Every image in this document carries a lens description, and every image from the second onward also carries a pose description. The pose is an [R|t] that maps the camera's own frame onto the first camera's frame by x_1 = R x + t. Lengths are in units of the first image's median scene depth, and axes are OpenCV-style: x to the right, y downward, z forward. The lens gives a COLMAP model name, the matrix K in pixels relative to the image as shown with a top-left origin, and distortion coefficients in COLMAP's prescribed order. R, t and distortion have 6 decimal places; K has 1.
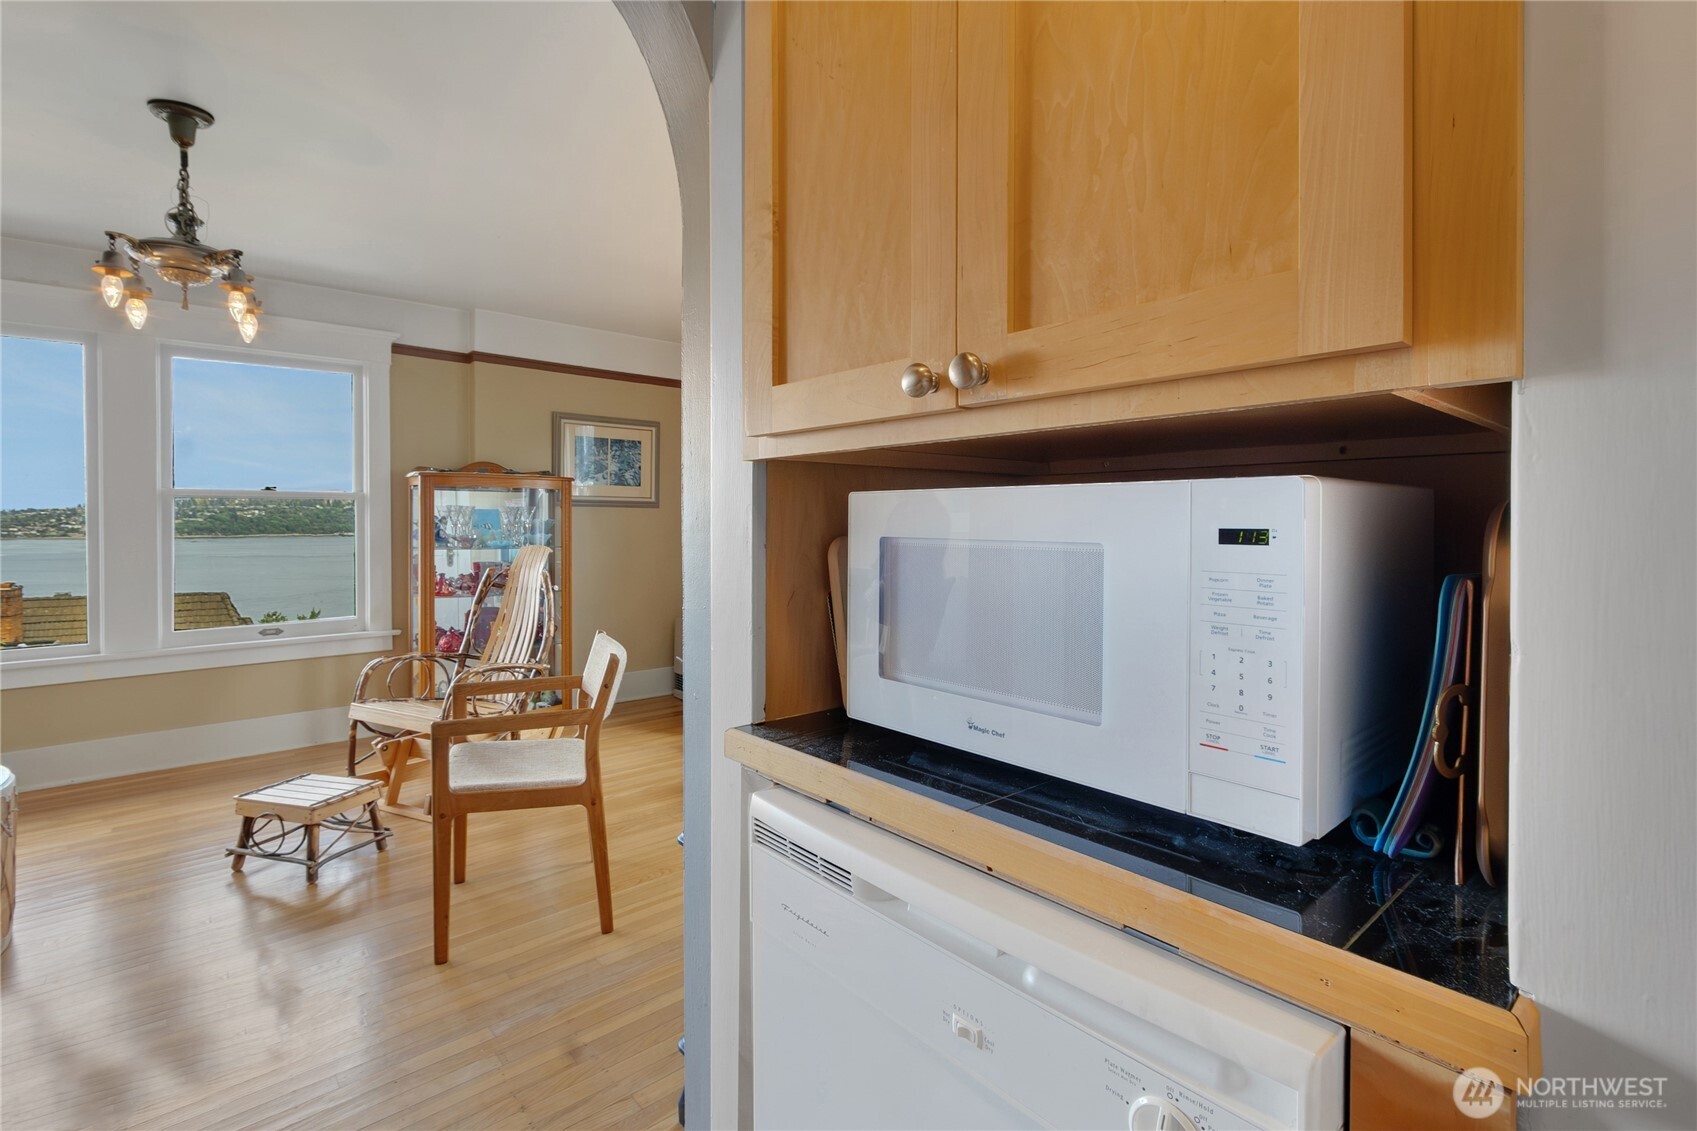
lens RADIAL K [[777.3, 0, 772.4], [0, 777.3, 525.8], [0, 0, 1]] dist [0.000334, -0.000313]
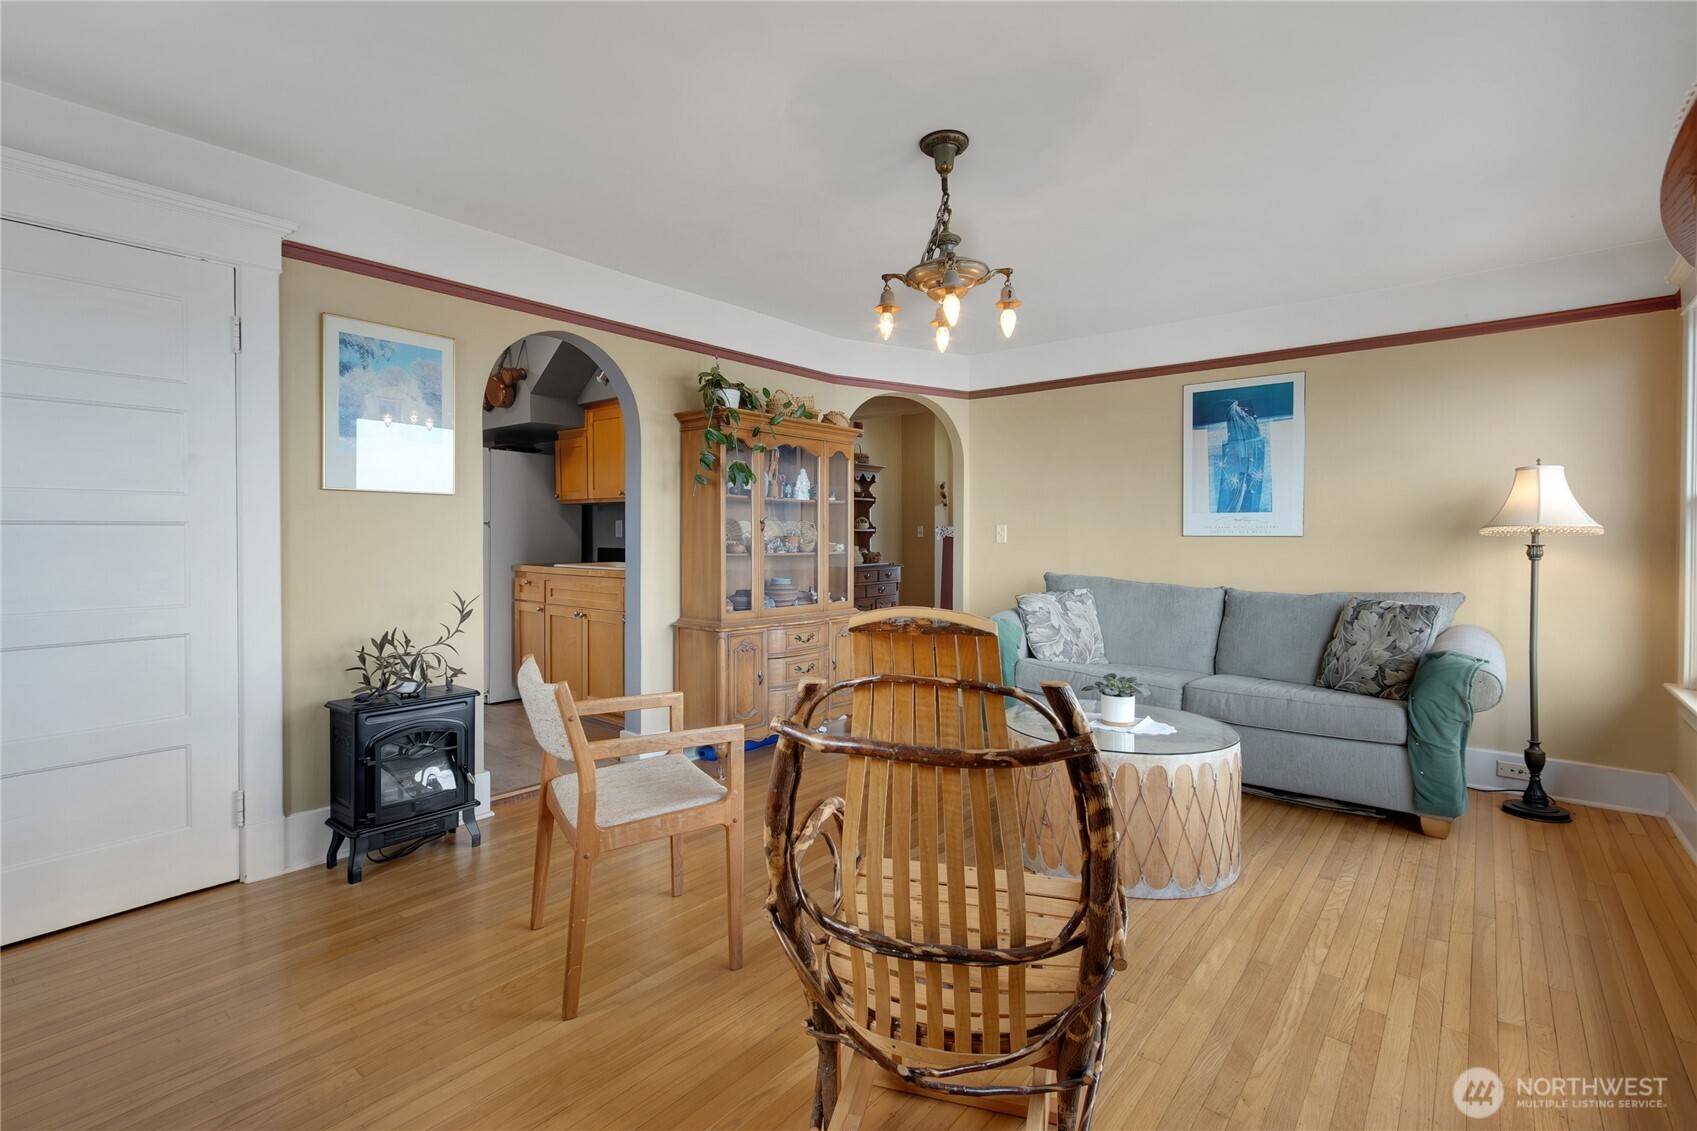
lens RADIAL K [[830.3, 0, 803.9], [0, 830.3, 506.3], [0, 0, 1]] dist [0.005358, 0.000984]
pose [[-0.982446, -0.007335, -0.186405, -0.289385], [-0.002967, 0.999715, -0.023704, -0.002565], [0.186526, -0.022735, -0.982187, 1.676767]]
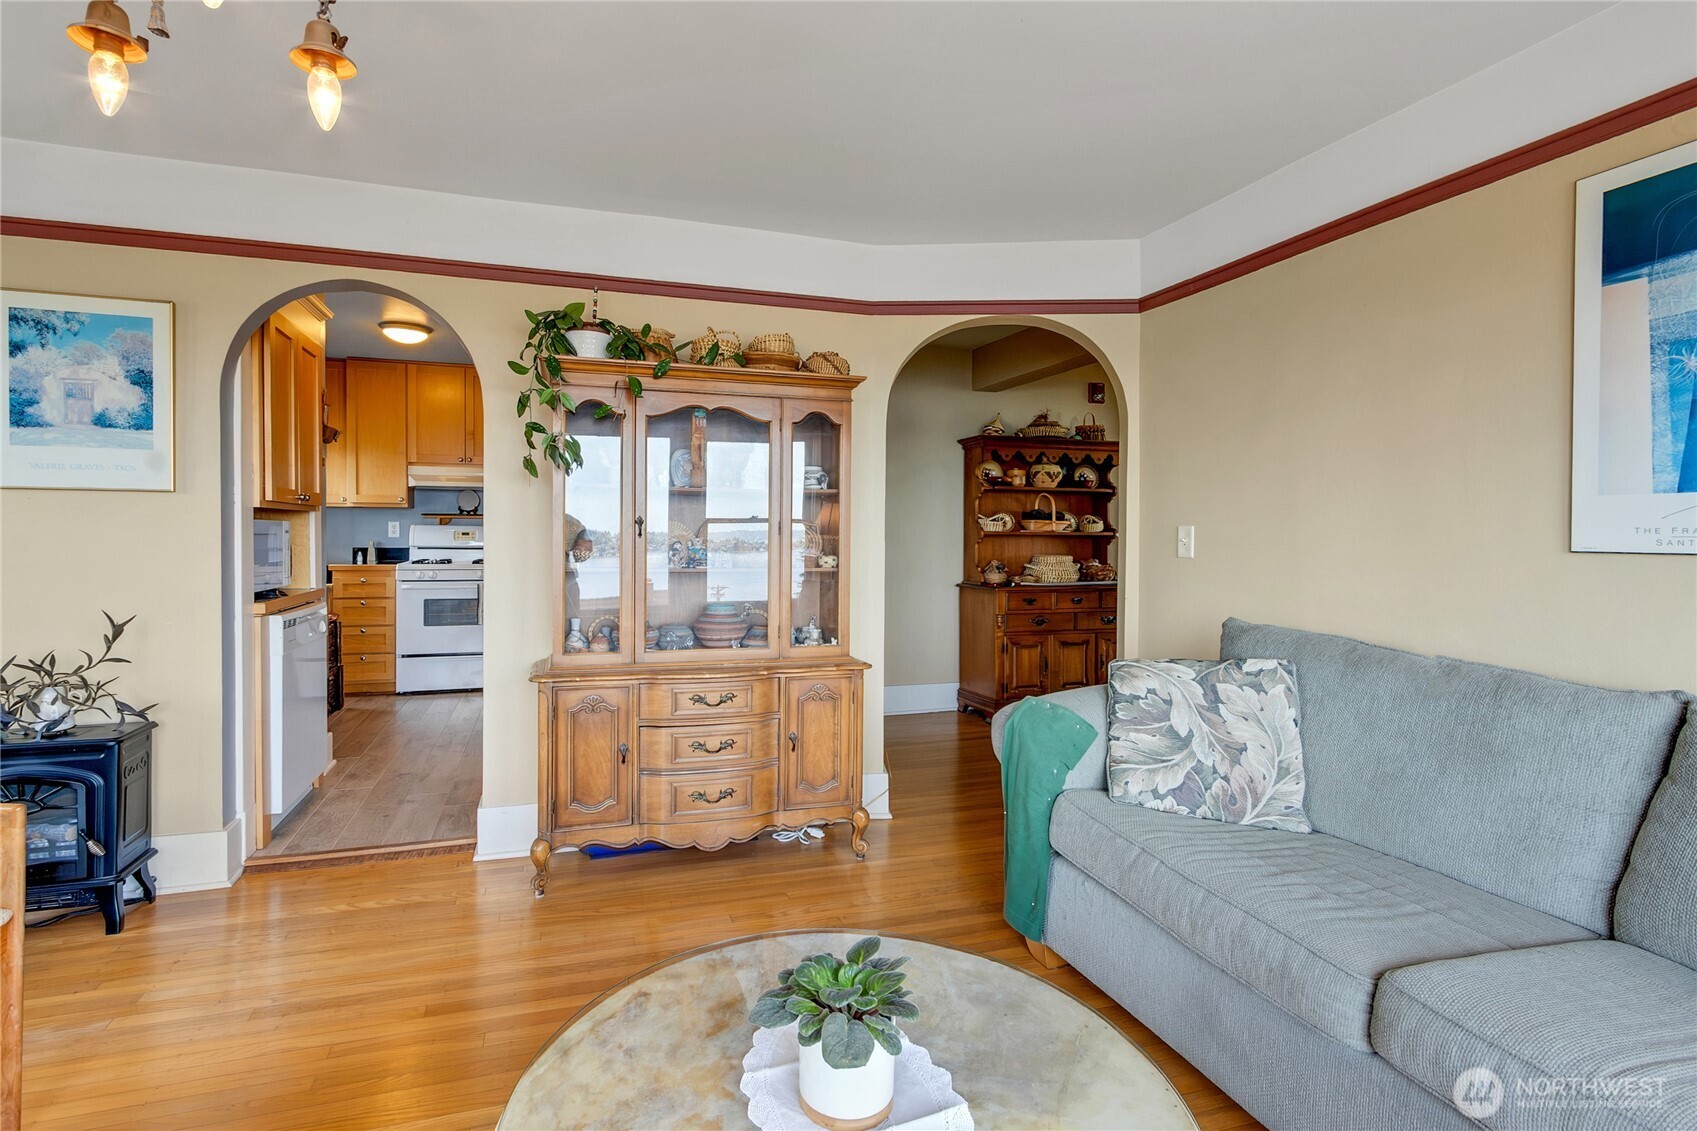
lens RADIAL K [[777.3, 0, 772.4], [0, 777.3, 525.8], [0, 0, 1]] dist [0.000334, -0.000313]
pose [[-0.920310, -0.001018, 0.391188, -0.990128], [-0.001249, 0.999999, -0.000337, -0.005348], [-0.391187, -0.000799, -0.920311, 1.024730]]
